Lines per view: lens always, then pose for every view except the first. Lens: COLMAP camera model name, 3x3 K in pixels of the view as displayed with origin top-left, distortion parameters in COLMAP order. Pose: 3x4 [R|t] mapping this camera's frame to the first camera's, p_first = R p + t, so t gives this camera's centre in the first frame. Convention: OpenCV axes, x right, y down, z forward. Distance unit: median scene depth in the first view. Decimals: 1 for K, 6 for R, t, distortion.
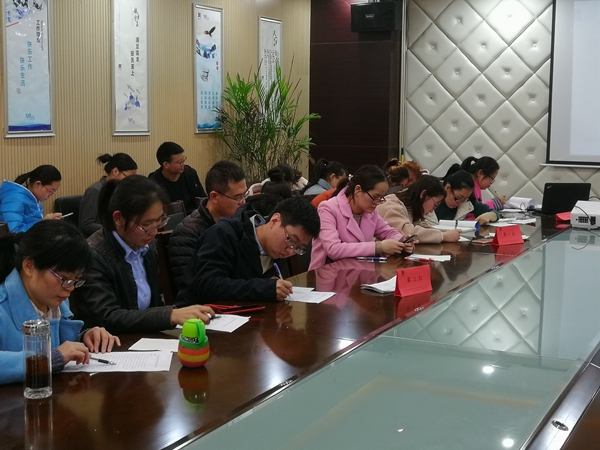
lens RADIAL K [[976.2, 0, 300.3], [0, 976.2, 221.1], [0, 0, 1]] dist [-0.025847, 0.000000]
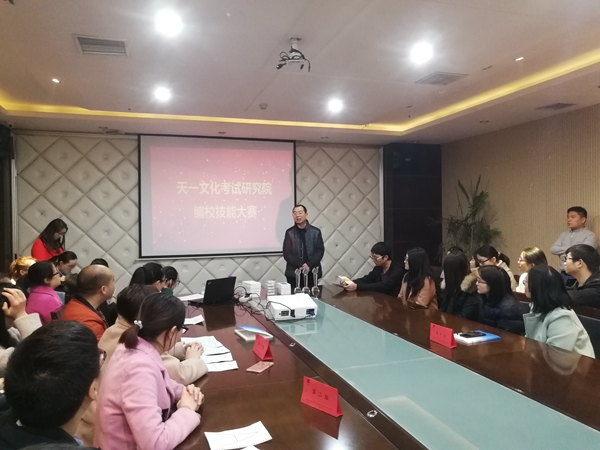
lens RADIAL K [[461.7, 0, 305.6], [0, 461.7, 221.8], [0, 0, 1]] dist [-0.026499, 0.054700]
pose [[0.705693, -0.015789, 0.708341, -0.052998], [0.092438, 0.993258, -0.069953, -0.042635], [-0.702461, 0.114843, 0.702395, 0.346439]]
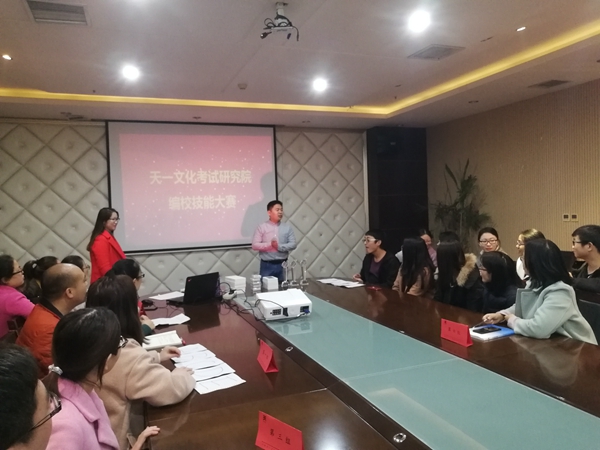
lens RADIAL K [[461.7, 0, 304.5], [0, 461.7, 220.1], [0, 0, 1]] dist [-0.026499, 0.054700]
pose [[0.667969, -0.045596, 0.742791, -0.035670], [0.119235, 0.991784, -0.046345, -0.044871], [-0.734575, 0.119524, 0.667918, 0.378925]]
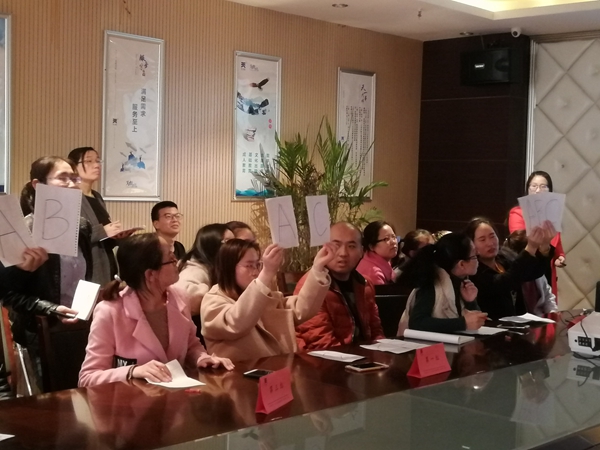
lens RADIAL K [[976.2, 0, 300.2], [0, 976.2, 209.6], [0, 0, 1]] dist [-0.025847, 0.000000]
pose [[0.948906, 0.028573, -0.314262, 0.191629], [-0.055257, 0.995550, -0.076330, -0.017693], [0.310683, 0.089795, 0.946263, 0.182000]]
